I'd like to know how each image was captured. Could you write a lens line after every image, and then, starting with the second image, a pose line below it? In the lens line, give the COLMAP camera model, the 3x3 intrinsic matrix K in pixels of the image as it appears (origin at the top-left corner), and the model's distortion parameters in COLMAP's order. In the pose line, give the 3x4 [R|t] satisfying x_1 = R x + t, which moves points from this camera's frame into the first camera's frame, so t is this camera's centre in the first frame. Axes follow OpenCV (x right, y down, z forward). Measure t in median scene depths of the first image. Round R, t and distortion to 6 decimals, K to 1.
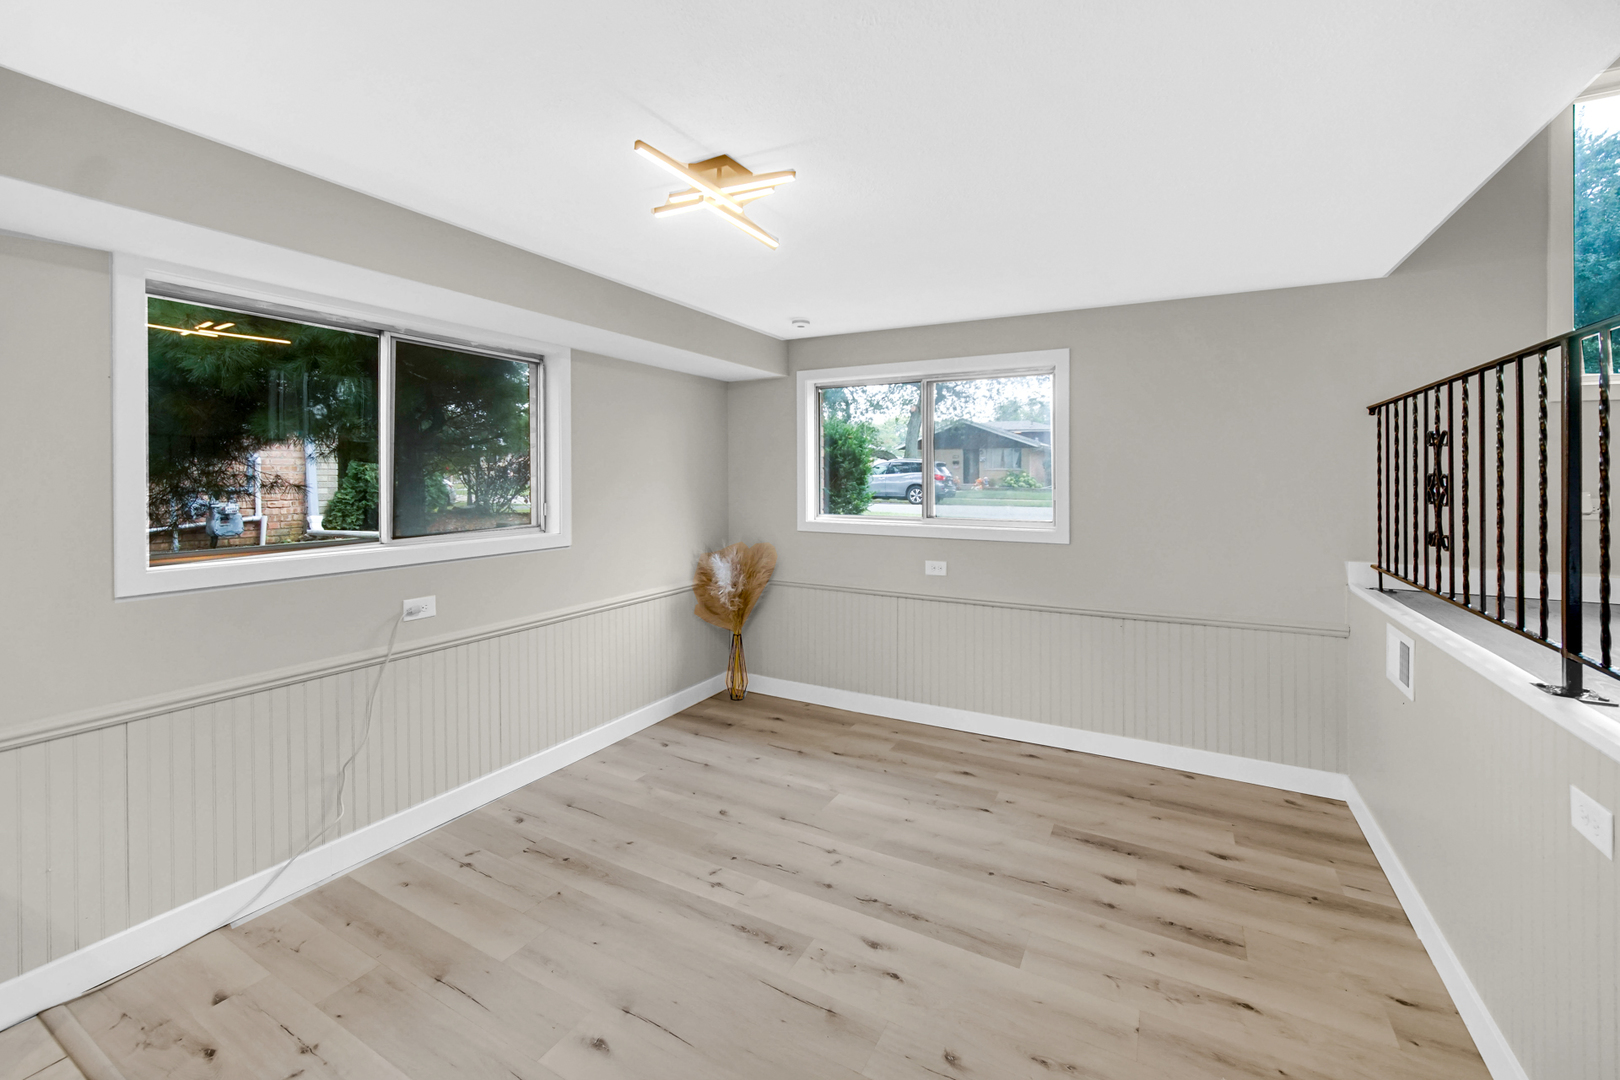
lens RADIAL K [[671.9, 0, 810.1], [0, 671.9, 476.7], [0, 0, 1]] dist [0.000298, -0.000077]
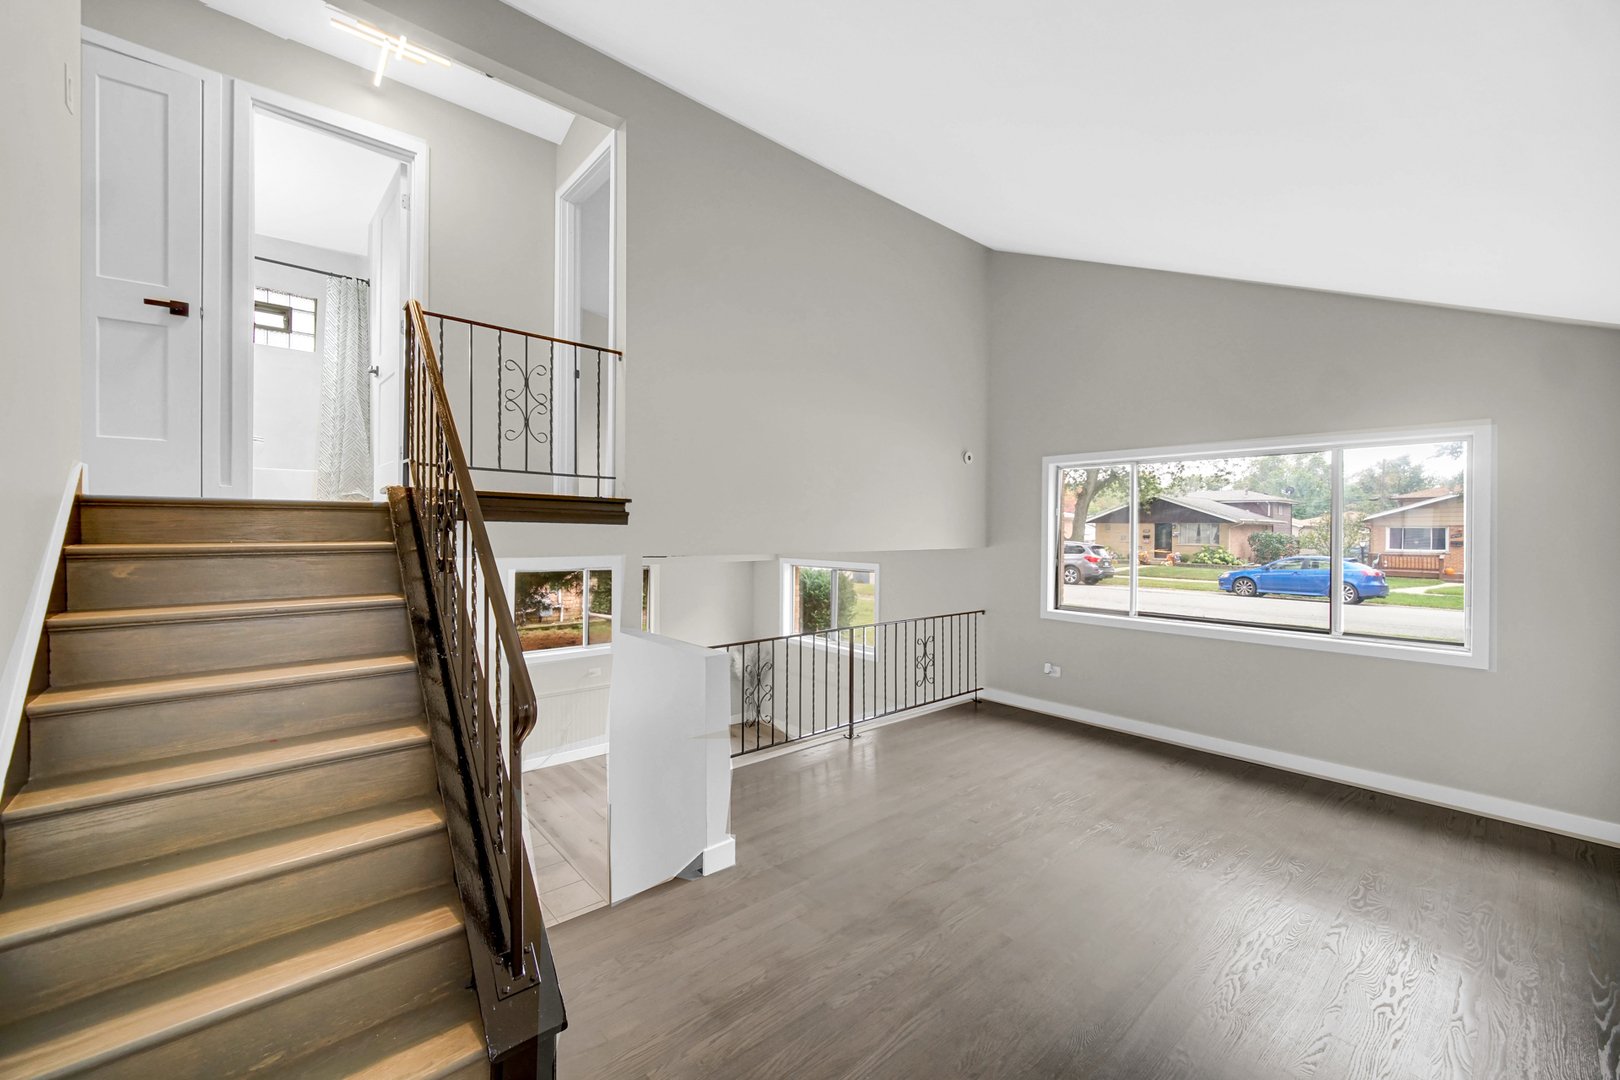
lens RADIAL K [[642.5, 0, 805.8], [0, 642.5, 539.3], [0, 0, 1]] dist [-0.001527, -0.000133]
pose [[0.938726, 0.016341, -0.344277, 0.442849], [-0.012109, 0.999822, 0.014440, -0.156904], [0.344452, -0.009386, 0.938757, -0.453350]]
